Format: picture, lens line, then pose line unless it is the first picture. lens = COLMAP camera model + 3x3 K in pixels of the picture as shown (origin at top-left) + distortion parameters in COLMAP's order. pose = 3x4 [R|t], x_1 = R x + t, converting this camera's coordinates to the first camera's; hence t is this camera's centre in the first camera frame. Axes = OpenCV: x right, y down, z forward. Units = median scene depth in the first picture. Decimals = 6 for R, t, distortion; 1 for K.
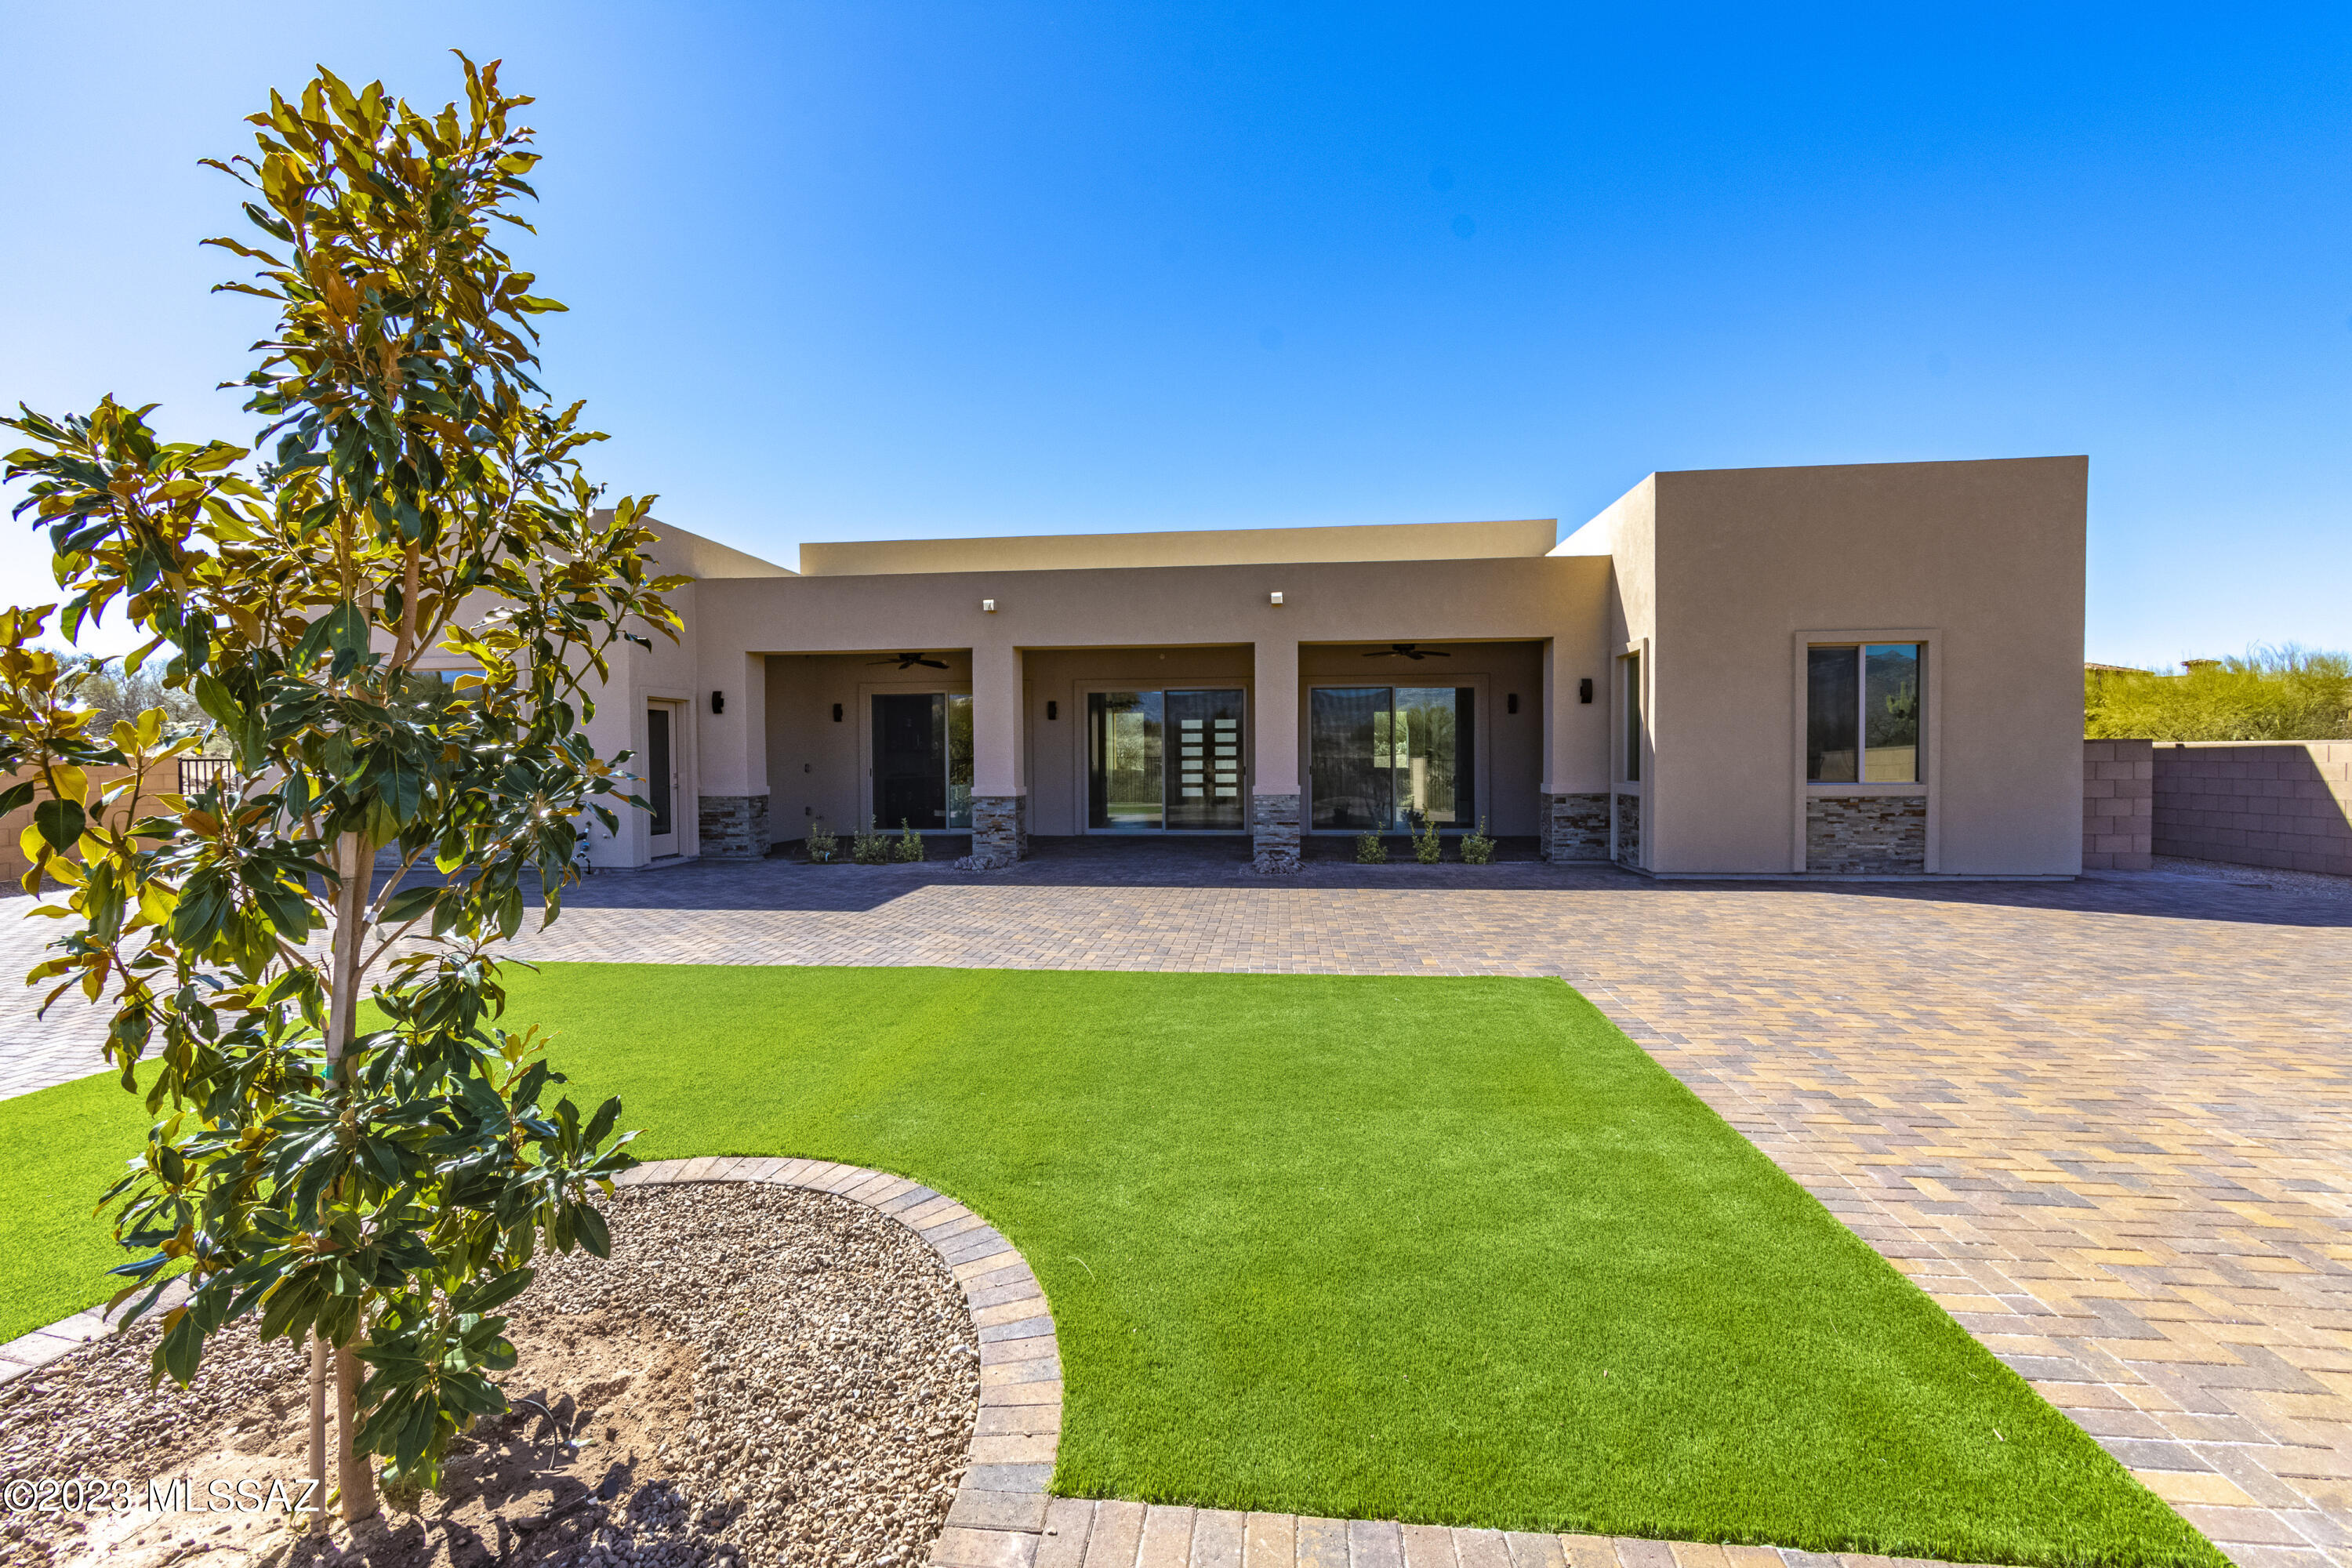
lens RADIAL K [[1035.8, 0, 1176.3], [0, 1035.8, 775.4], [0, 0, 1]] dist [0.002825, -0.001276]
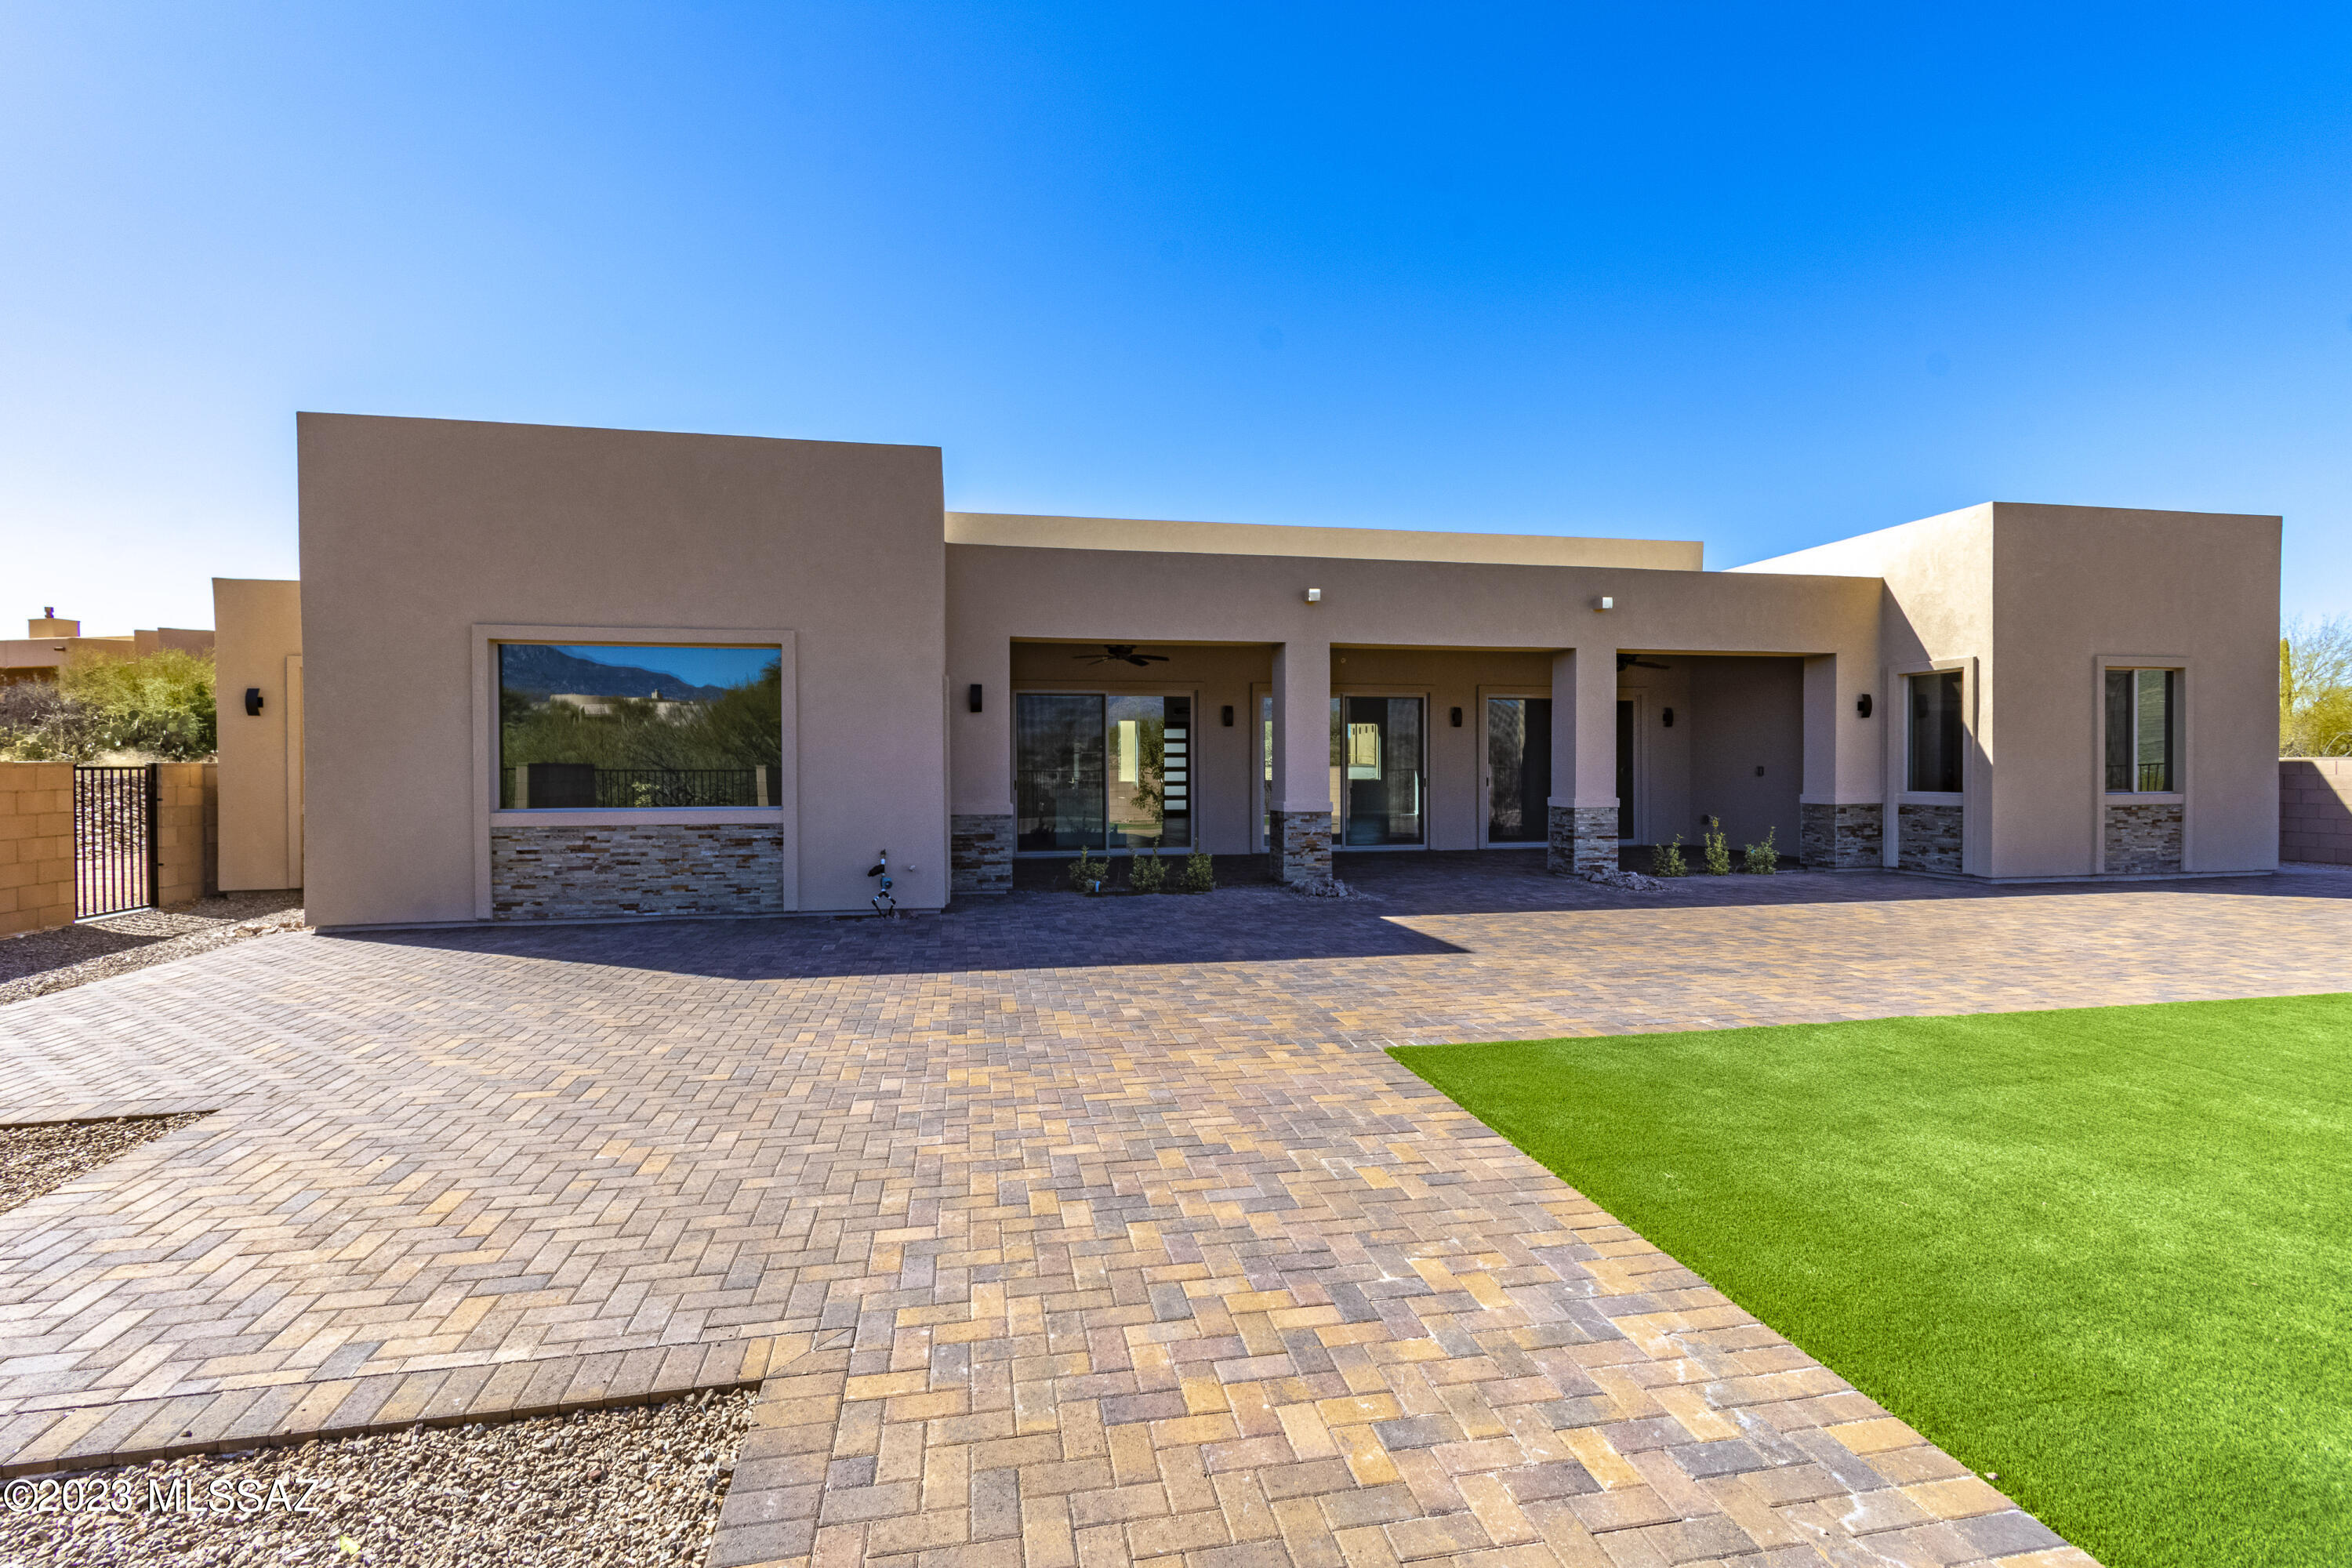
lens RADIAL K [[1140.5, 0, 1191.0], [0, 1140.5, 771.5], [0, 0, 1]] dist [0.005840, 0.000503]
pose [[0.945833, 0.003243, 0.324636, -0.609877], [0.001310, 0.999904, -0.013804, 0.000171], [-0.324650, 0.013481, 0.945738, 0.137683]]
